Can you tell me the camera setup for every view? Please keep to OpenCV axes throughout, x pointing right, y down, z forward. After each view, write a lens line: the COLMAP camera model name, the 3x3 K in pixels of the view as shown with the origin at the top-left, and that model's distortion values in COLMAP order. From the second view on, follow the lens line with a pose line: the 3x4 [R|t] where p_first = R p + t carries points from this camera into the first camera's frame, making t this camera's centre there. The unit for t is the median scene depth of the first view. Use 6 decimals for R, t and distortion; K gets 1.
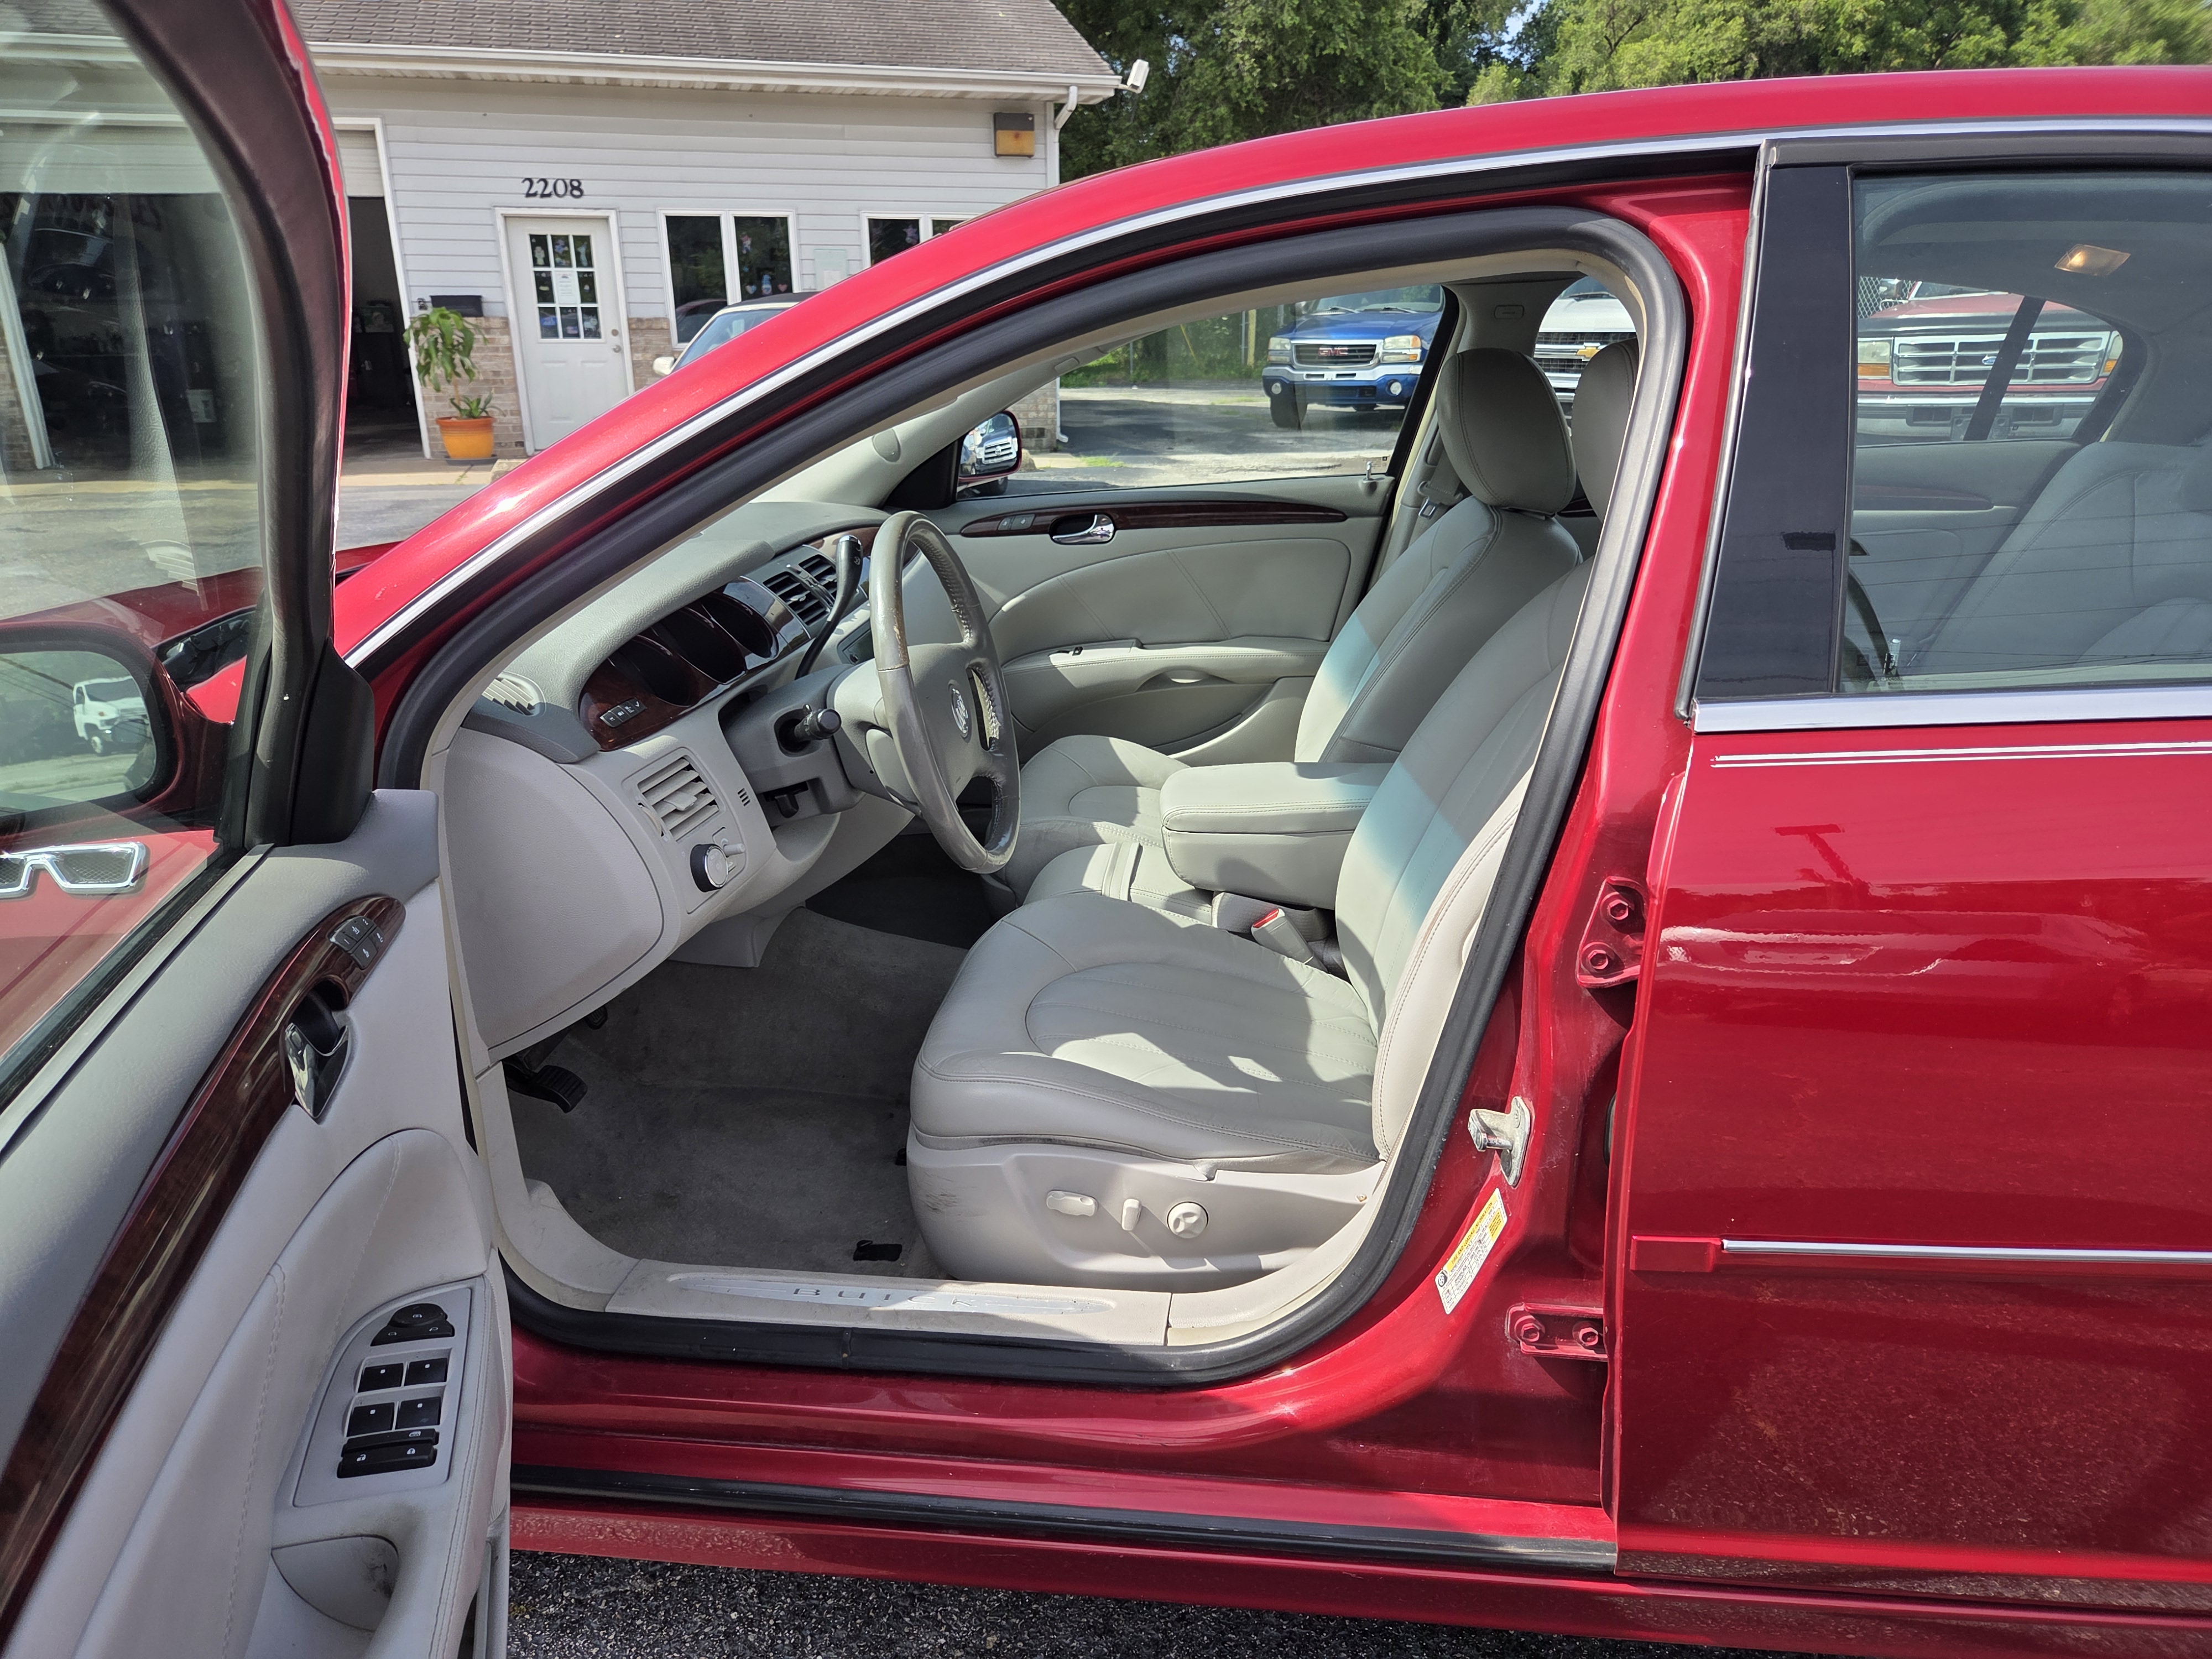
lens RADIAL K [[1489.5, 0, 1093.3], [0, 1489.5, 831.2], [0, 0, 1]] dist [0.051138, -0.048435]
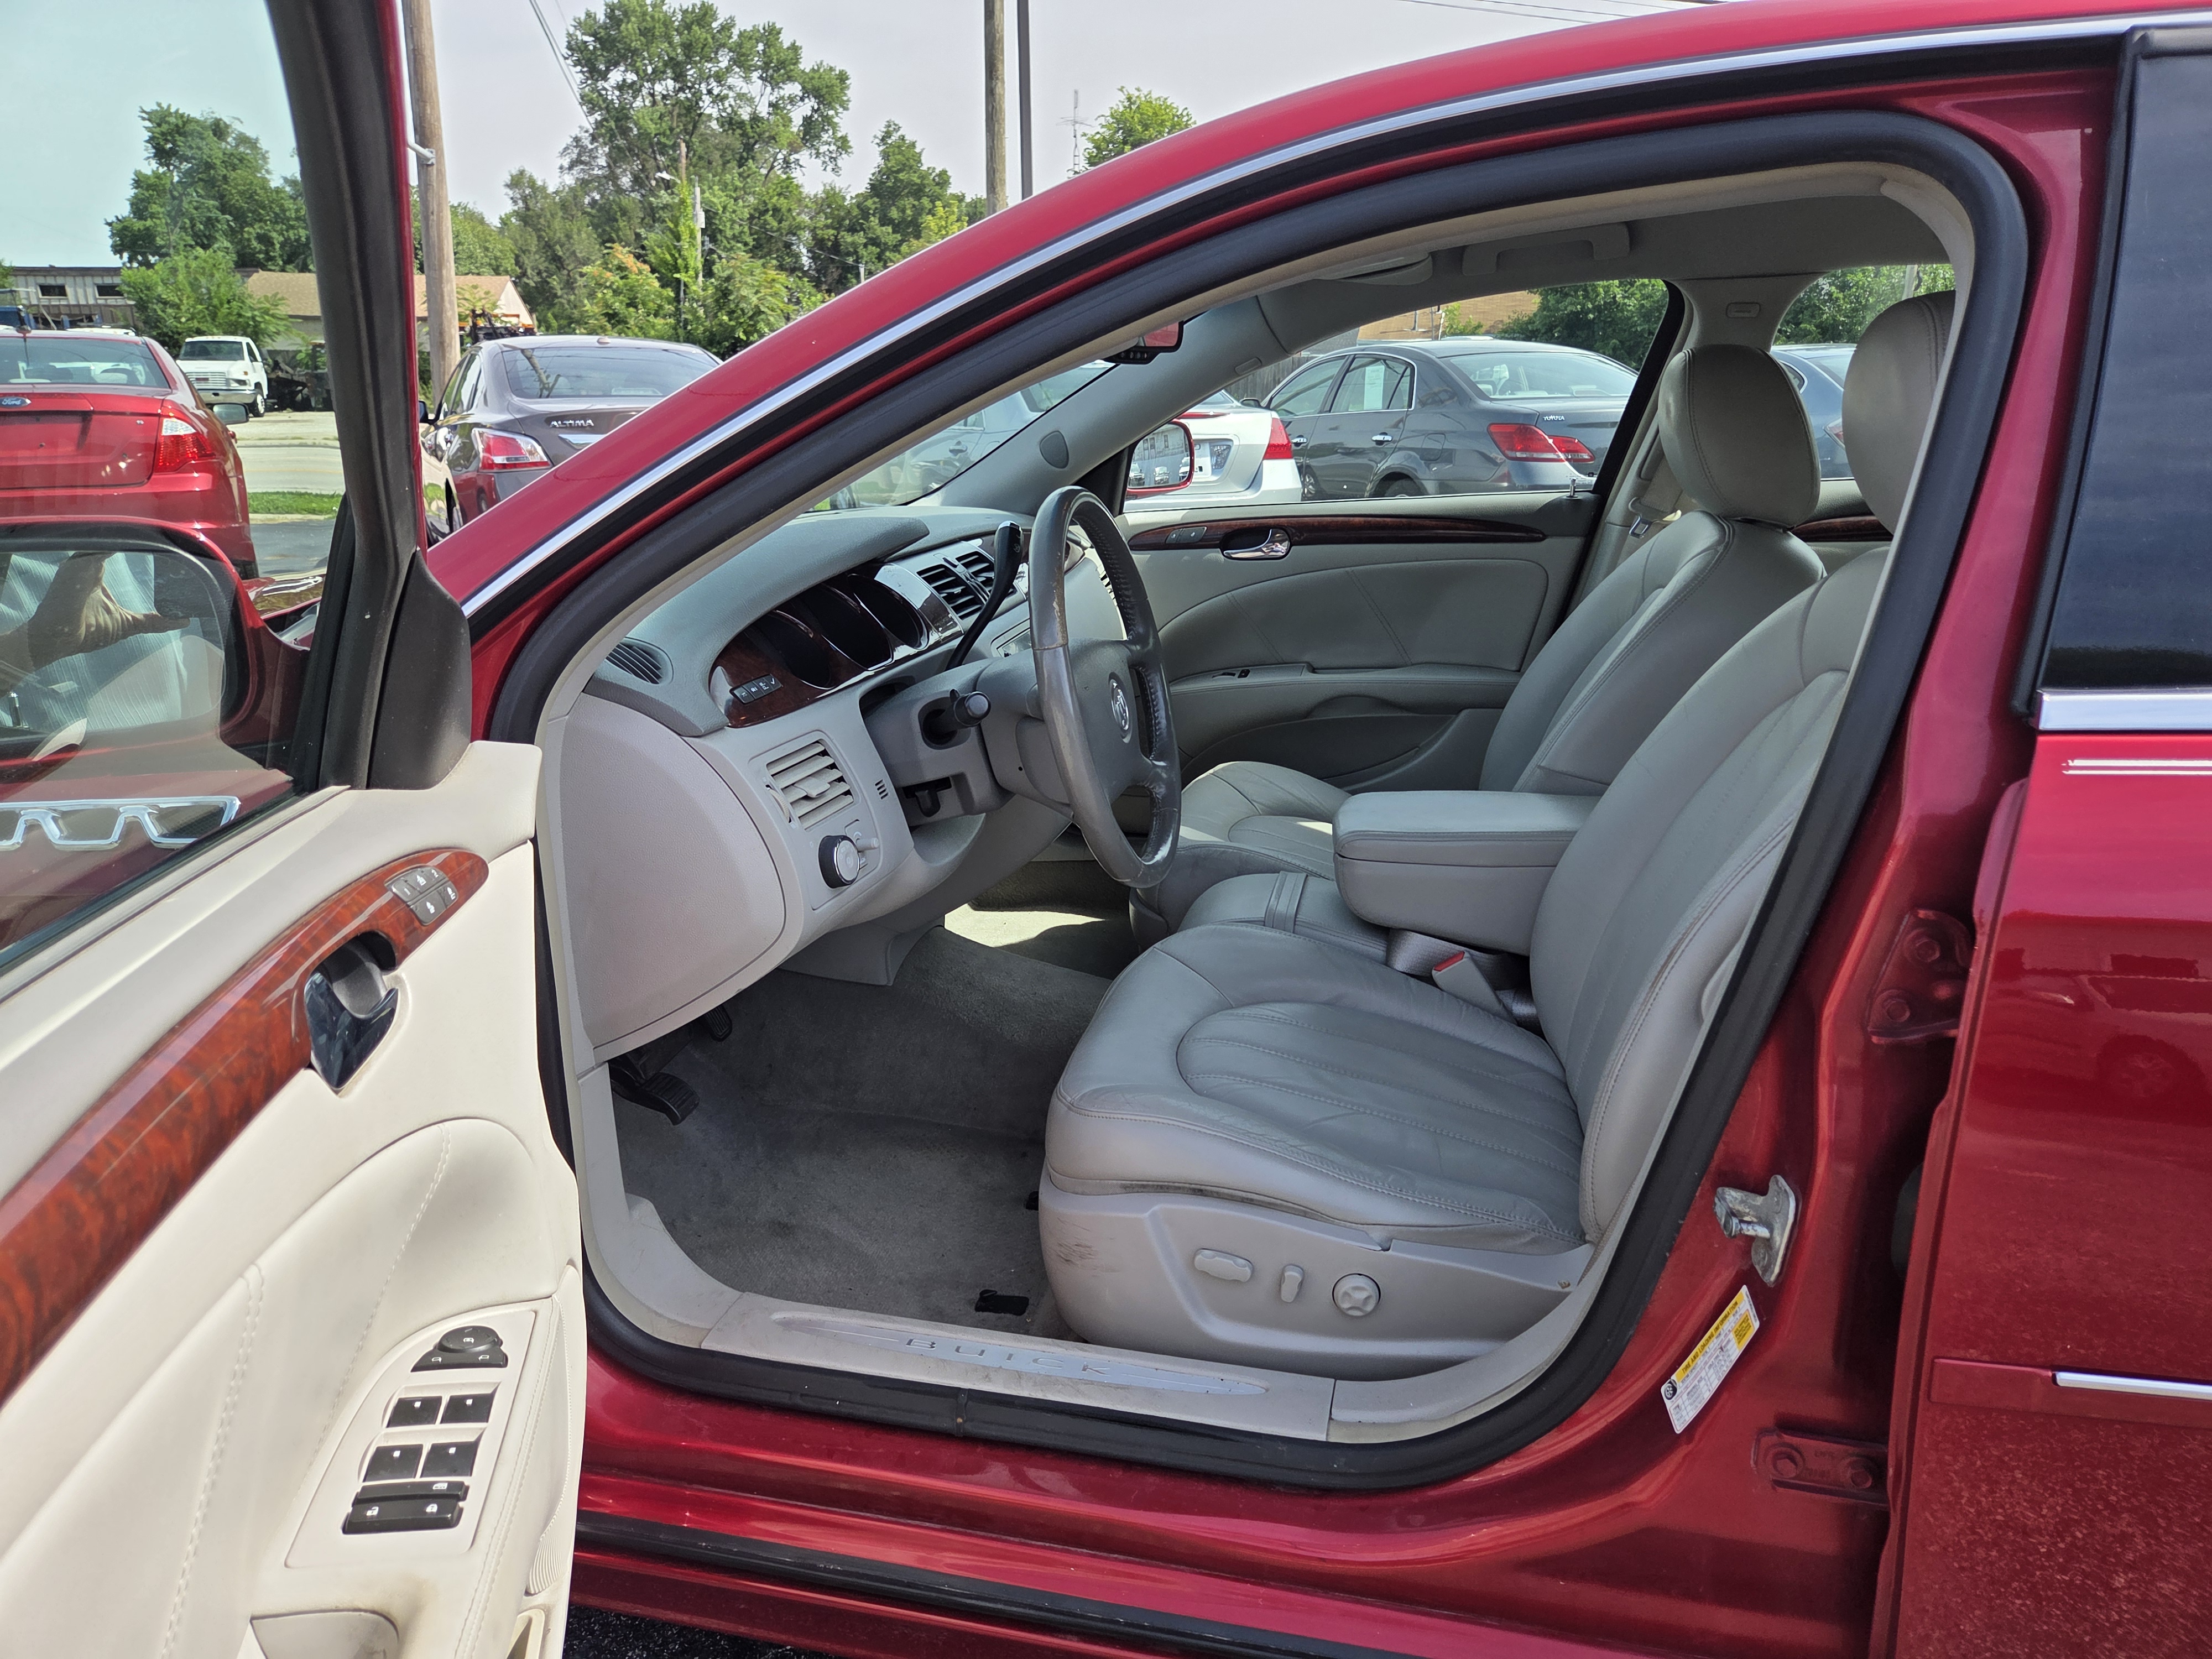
lens RADIAL K [[1489.5, 0, 1093.3], [0, 1489.5, 831.2], [0, 0, 1]] dist [0.051138, -0.048435]
pose [[0.994143, 0.044594, -0.098442, -0.015304], [-0.048223, 0.998230, -0.034796, 0.029552], [0.096716, 0.039339, 0.994534, 0.112413]]
